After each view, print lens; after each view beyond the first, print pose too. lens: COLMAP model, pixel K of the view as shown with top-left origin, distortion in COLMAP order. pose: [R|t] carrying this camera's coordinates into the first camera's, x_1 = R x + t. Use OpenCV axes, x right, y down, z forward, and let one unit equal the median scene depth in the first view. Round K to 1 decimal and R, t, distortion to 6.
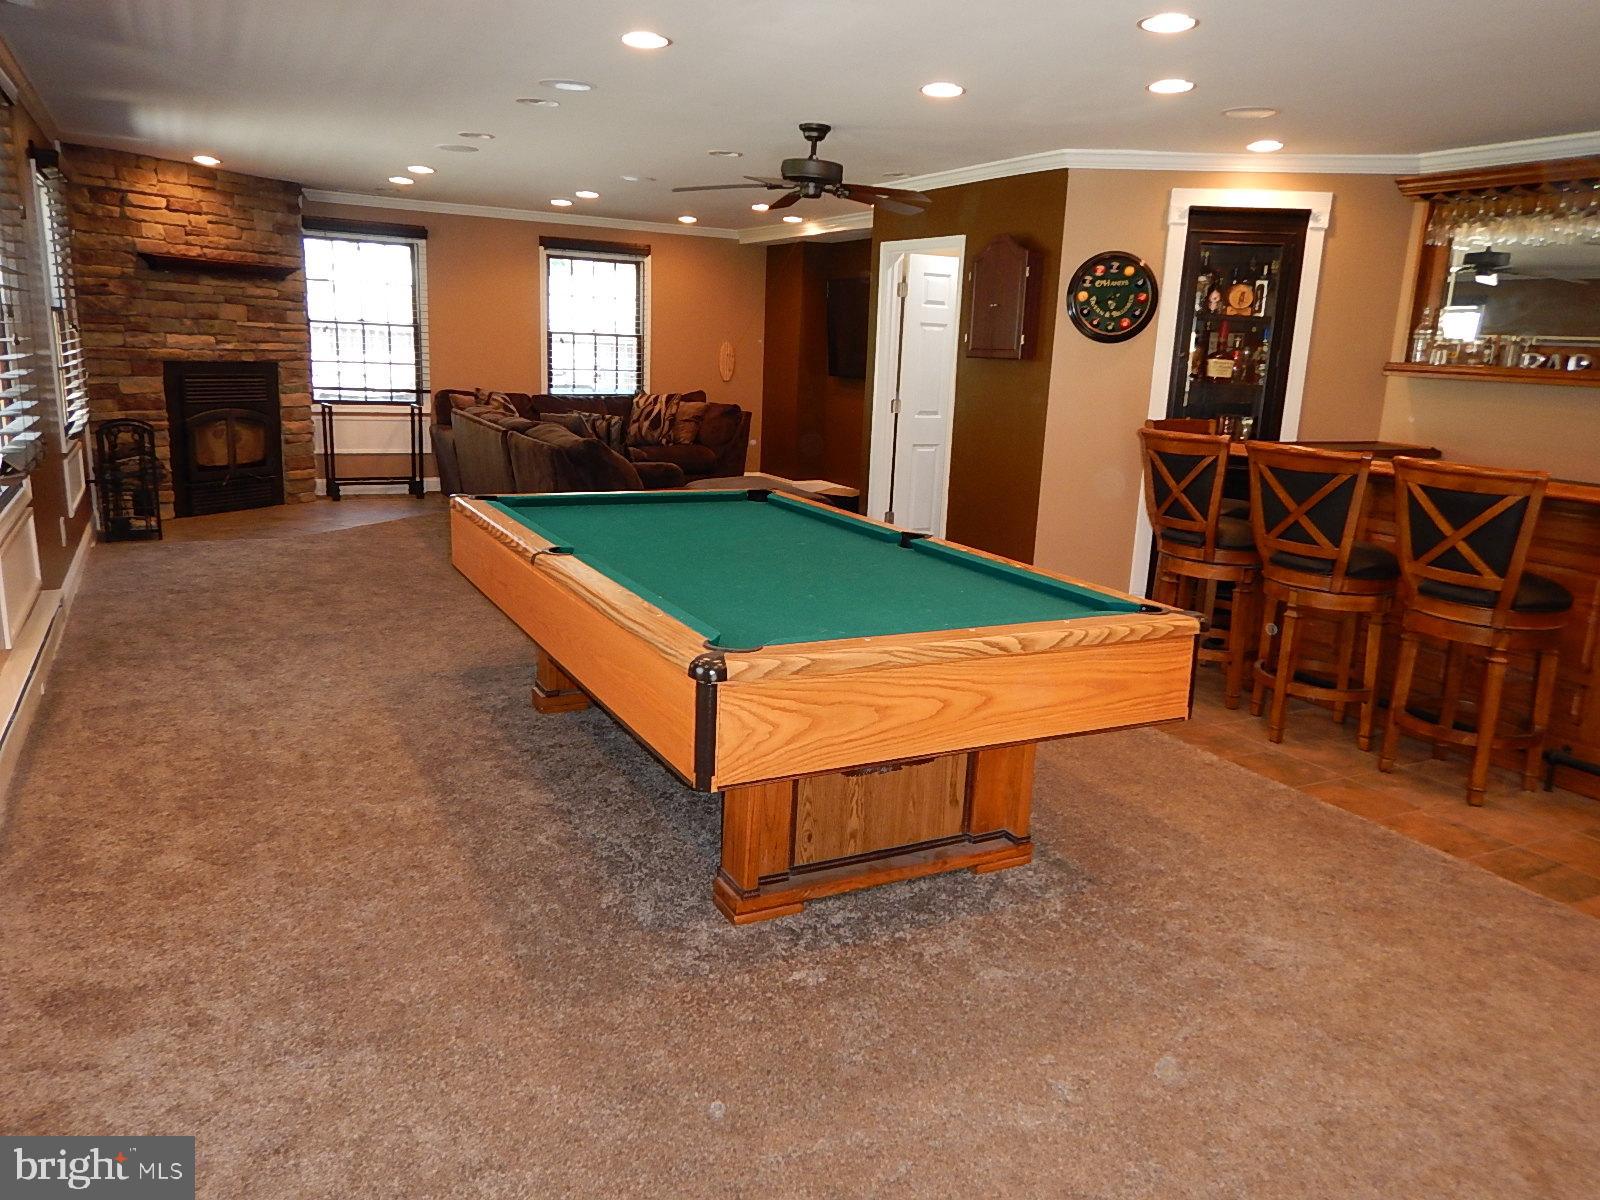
lens RADIAL K [[1144.7, 0, 801.1], [0, 1144.7, 597.6], [0, 0, 1]] dist [0.005406, -0.006353]
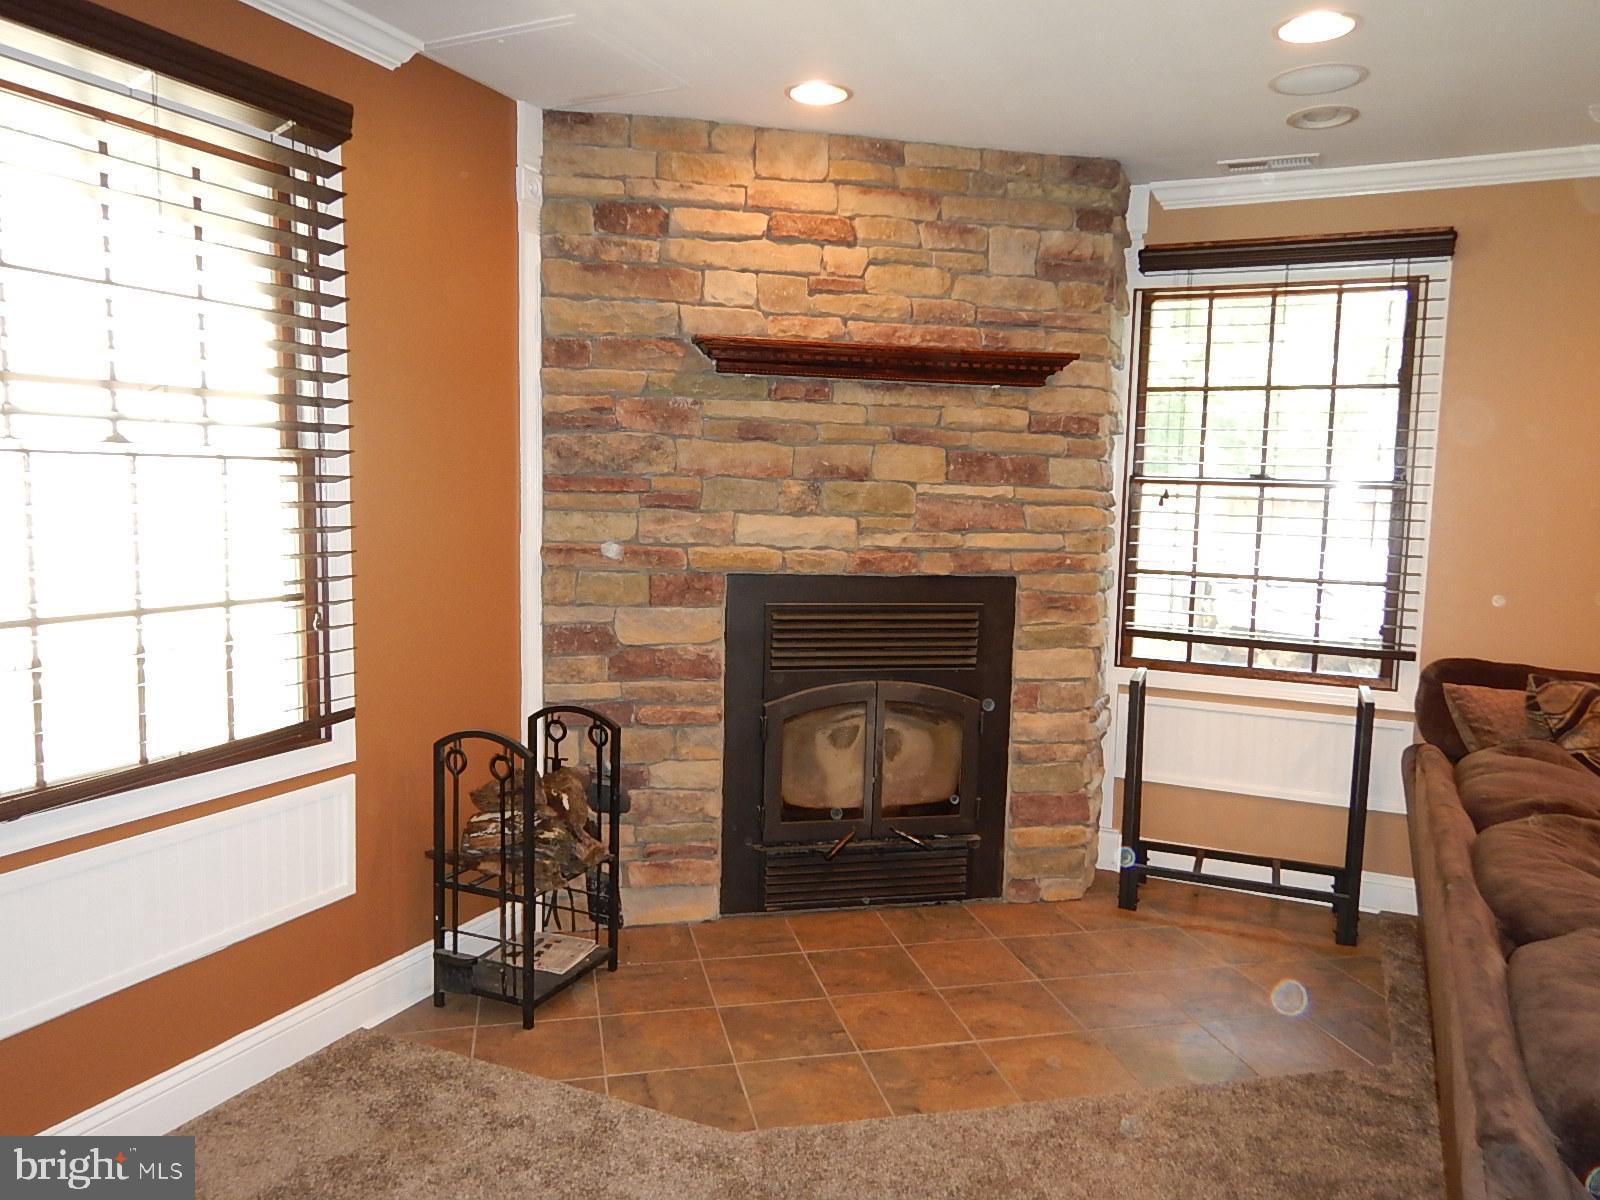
lens RADIAL K [[1144.7, 0, 804.6], [0, 1144.7, 600.0], [0, 0, 1]] dist [0.005406, -0.006353]
pose [[0.610052, 0.053462, -0.790556, -0.179824], [-0.168298, 0.983698, -0.063349, -0.168086], [0.774282, 0.171695, 0.609105, 0.731584]]
